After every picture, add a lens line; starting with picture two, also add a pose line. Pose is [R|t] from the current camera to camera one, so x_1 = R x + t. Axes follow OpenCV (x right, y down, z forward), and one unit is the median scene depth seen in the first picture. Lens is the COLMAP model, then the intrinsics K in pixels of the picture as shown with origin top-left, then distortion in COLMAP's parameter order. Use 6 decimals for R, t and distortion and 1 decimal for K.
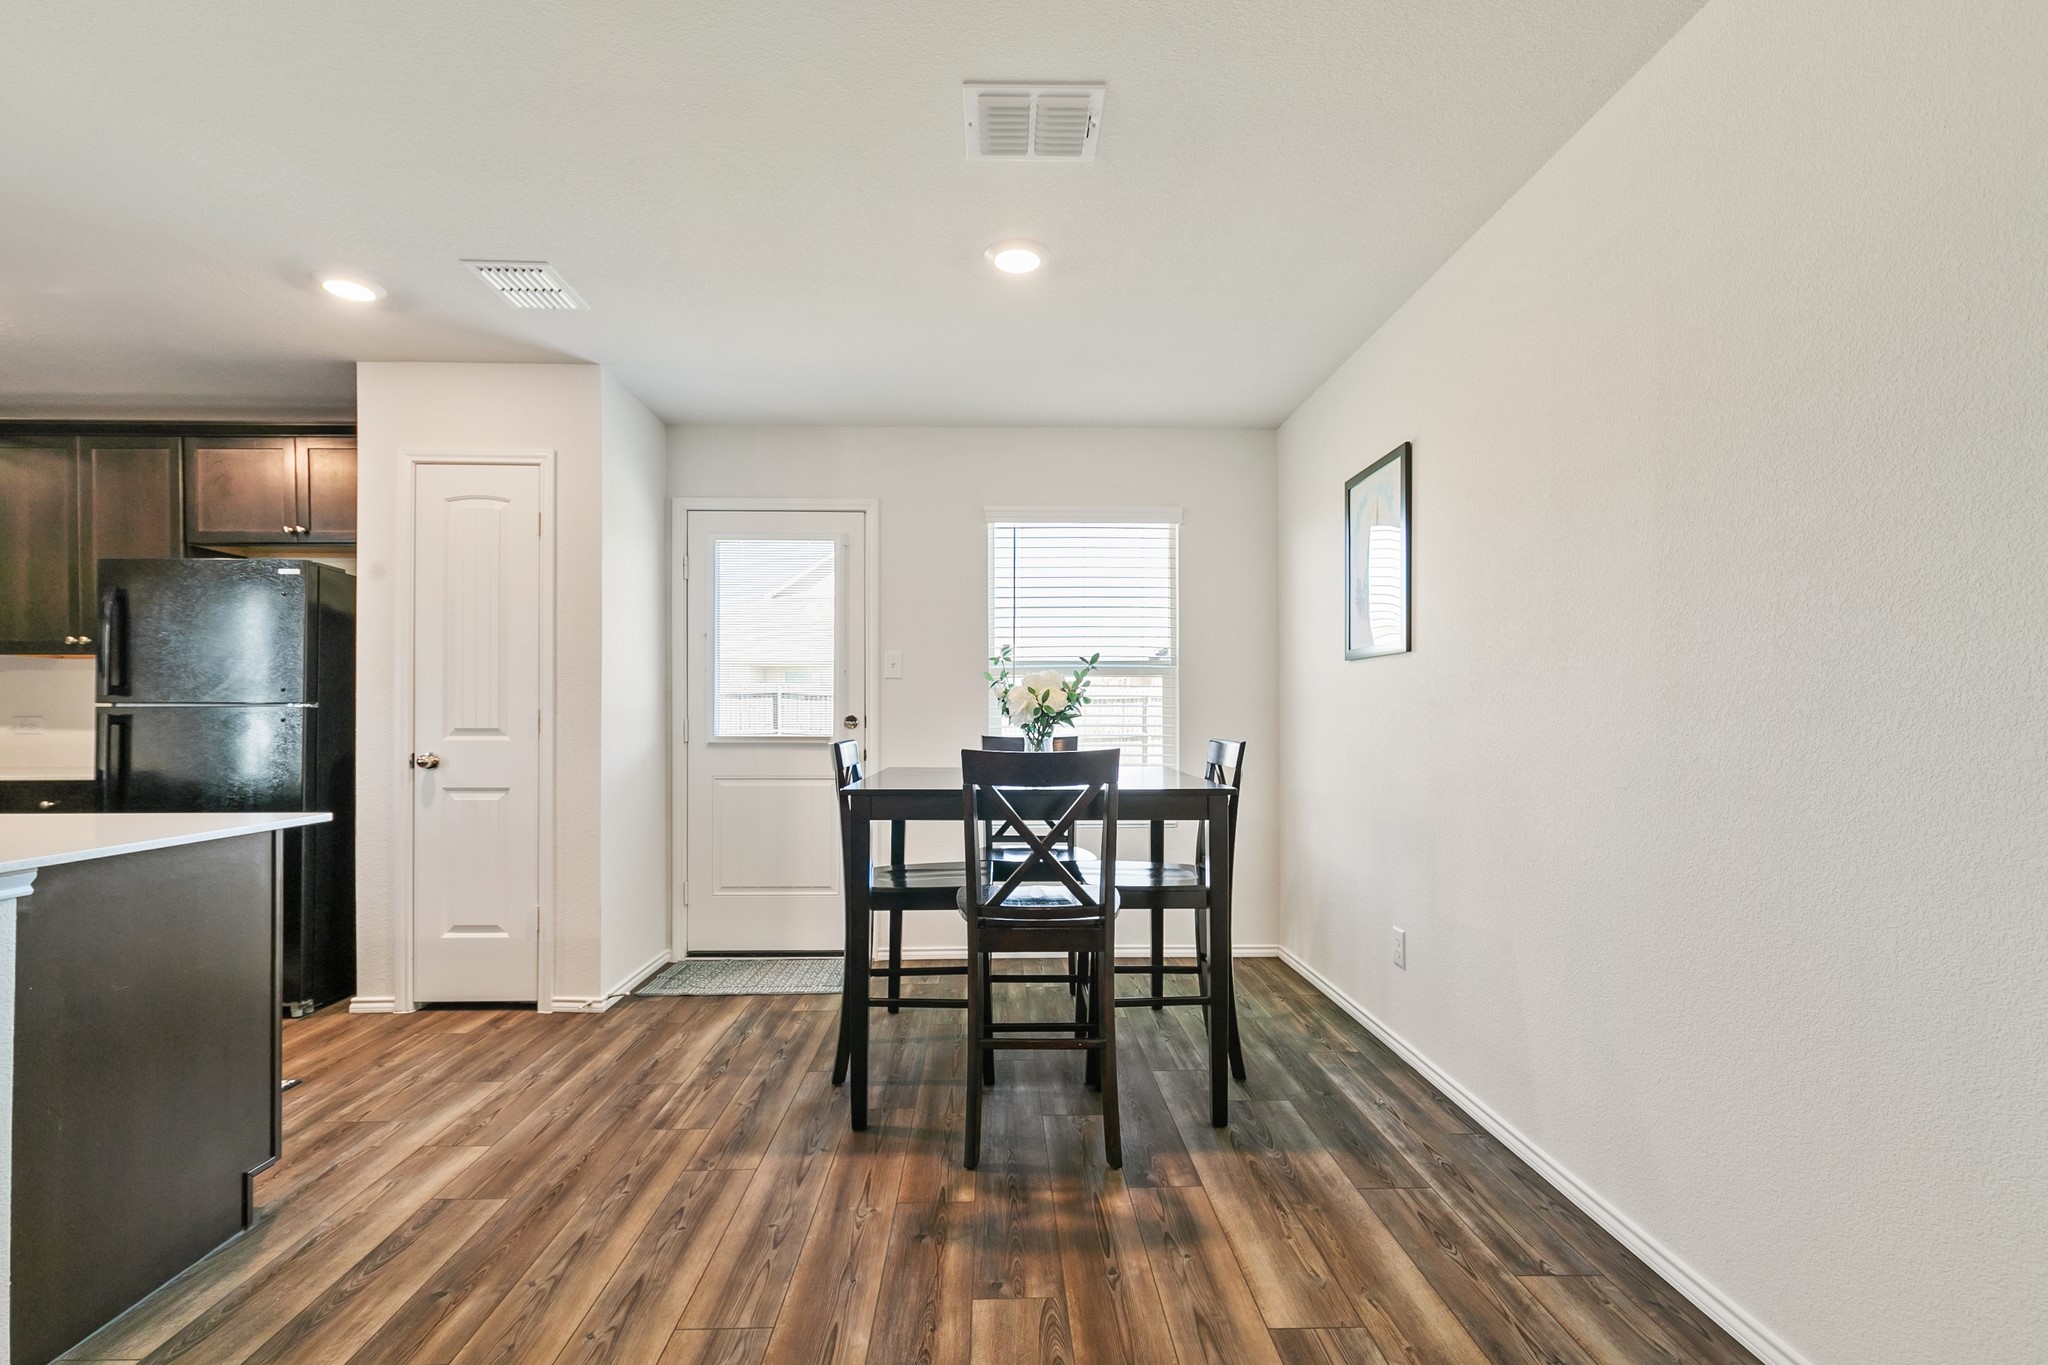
lens RADIAL K [[926.7, 0, 1014.3], [0, 926.7, 717.9], [0, 0, 1]] dist [0.003991, -0.001037]
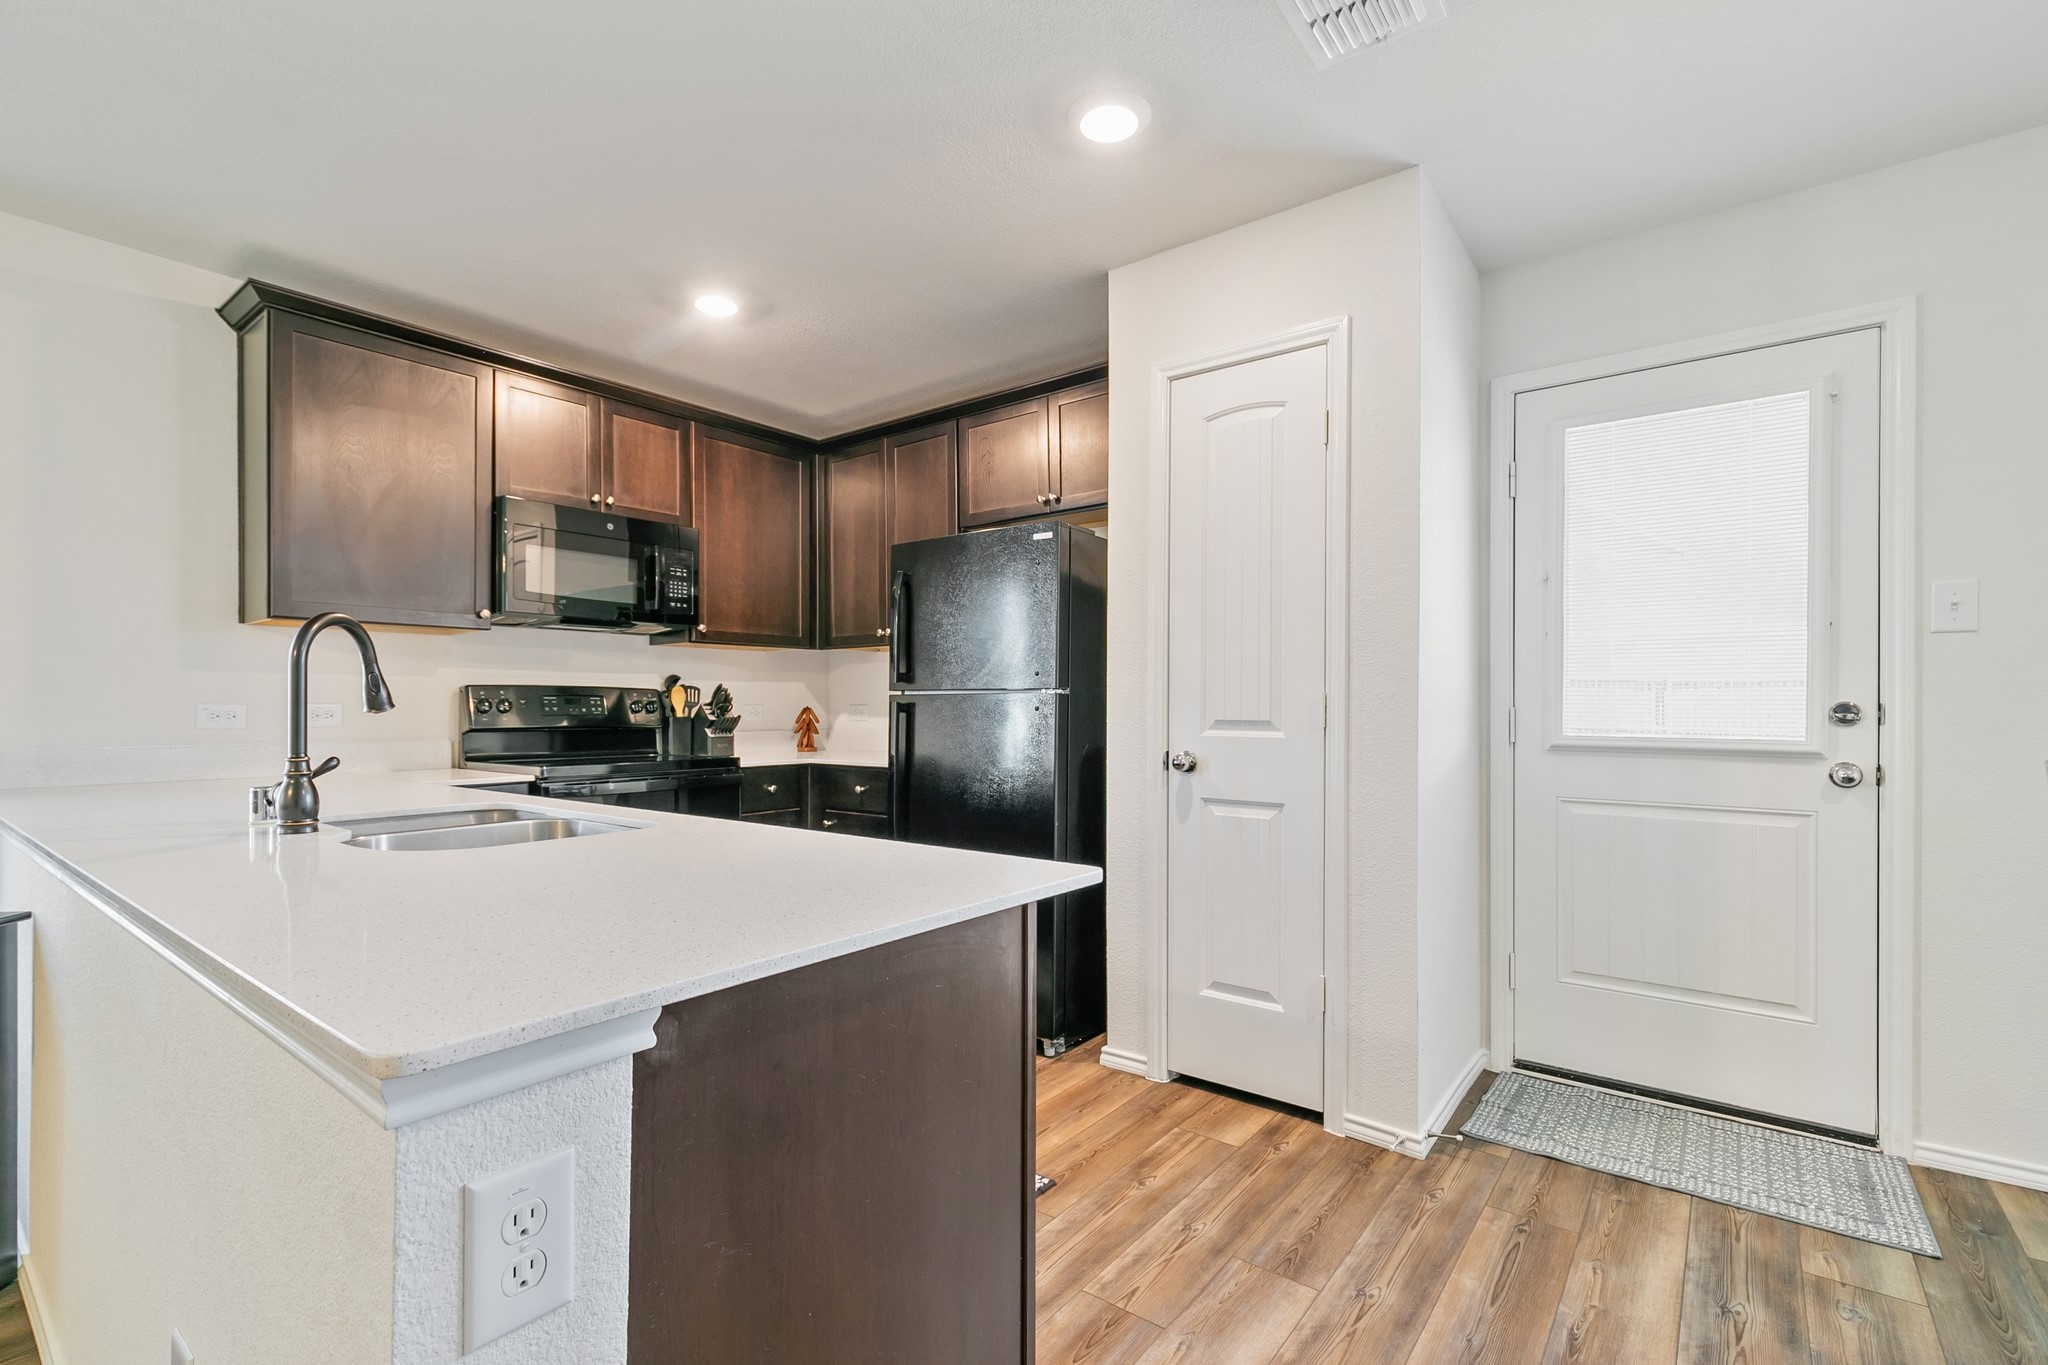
lens RADIAL K [[926.7, 0, 1011.6], [0, 926.7, 694.0], [0, 0, 1]] dist [0.003991, -0.001037]
pose [[0.768322, -0.007141, -0.640023, -0.249088], [-0.001445, 0.999916, -0.012890, 0.000074], [0.640061, 0.010828, 0.768248, 0.316316]]
